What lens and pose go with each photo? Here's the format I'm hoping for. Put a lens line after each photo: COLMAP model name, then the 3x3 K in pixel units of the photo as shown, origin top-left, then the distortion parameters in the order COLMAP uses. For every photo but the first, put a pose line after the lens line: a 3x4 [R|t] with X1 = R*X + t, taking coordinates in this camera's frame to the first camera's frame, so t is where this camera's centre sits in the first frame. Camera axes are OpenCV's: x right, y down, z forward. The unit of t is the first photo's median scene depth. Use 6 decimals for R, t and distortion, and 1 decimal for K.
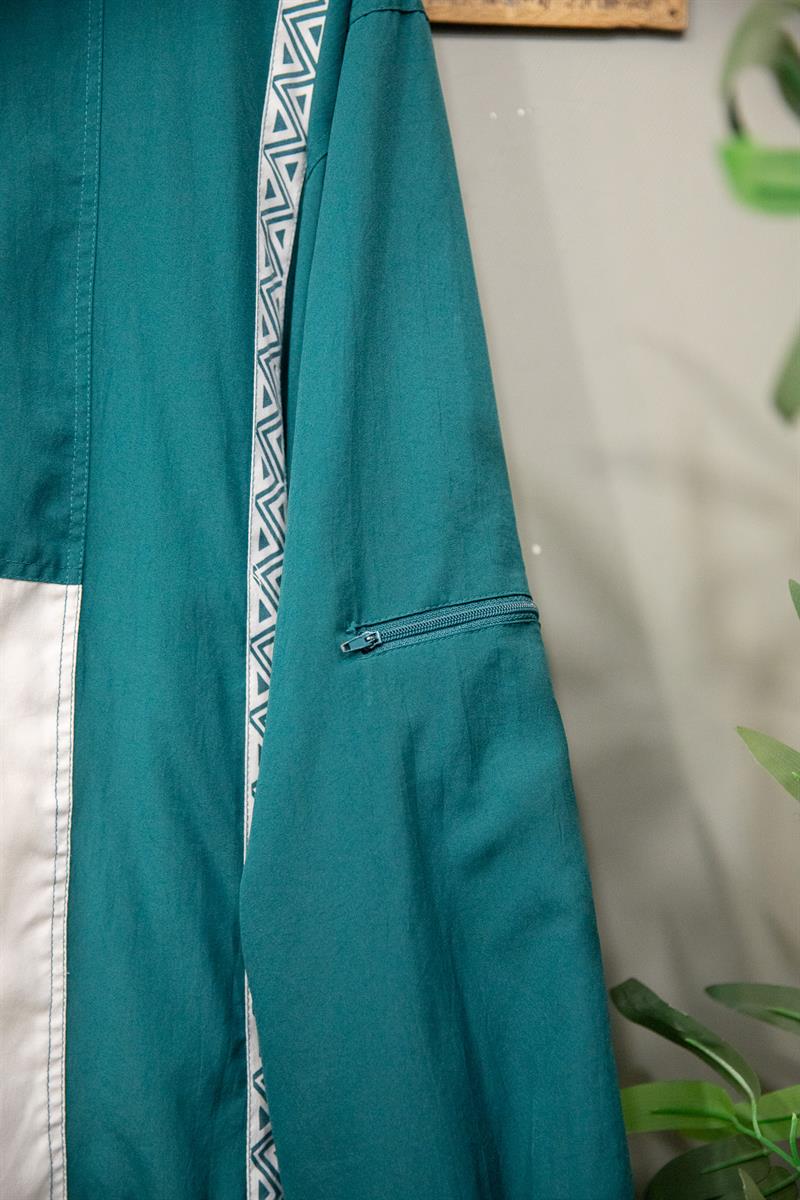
lens RADIAL K [[1802.7, 0, 401.9], [0, 1802.7, 615.3], [0, 0, 1]] dist [0.074922, 0.166320]
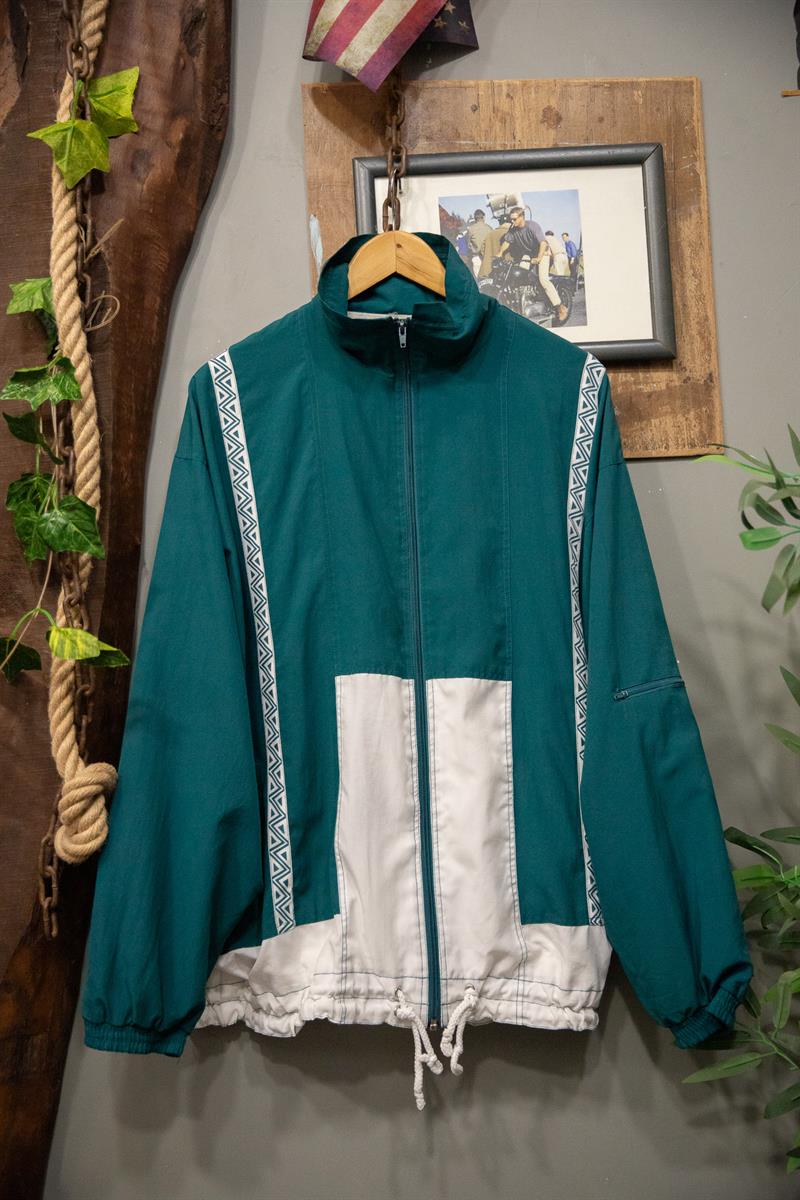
lens RADIAL K [[1409.6, 0, 400.0], [0, 1409.6, 600.0], [0, 0, 1]] dist [0.000357, 0.231645]
pose [[0.995531, -0.053932, -0.077521, -0.173782], [0.044719, 0.992239, -0.116028, 0.099589], [0.083177, 0.112043, 0.990216, -1.101812]]
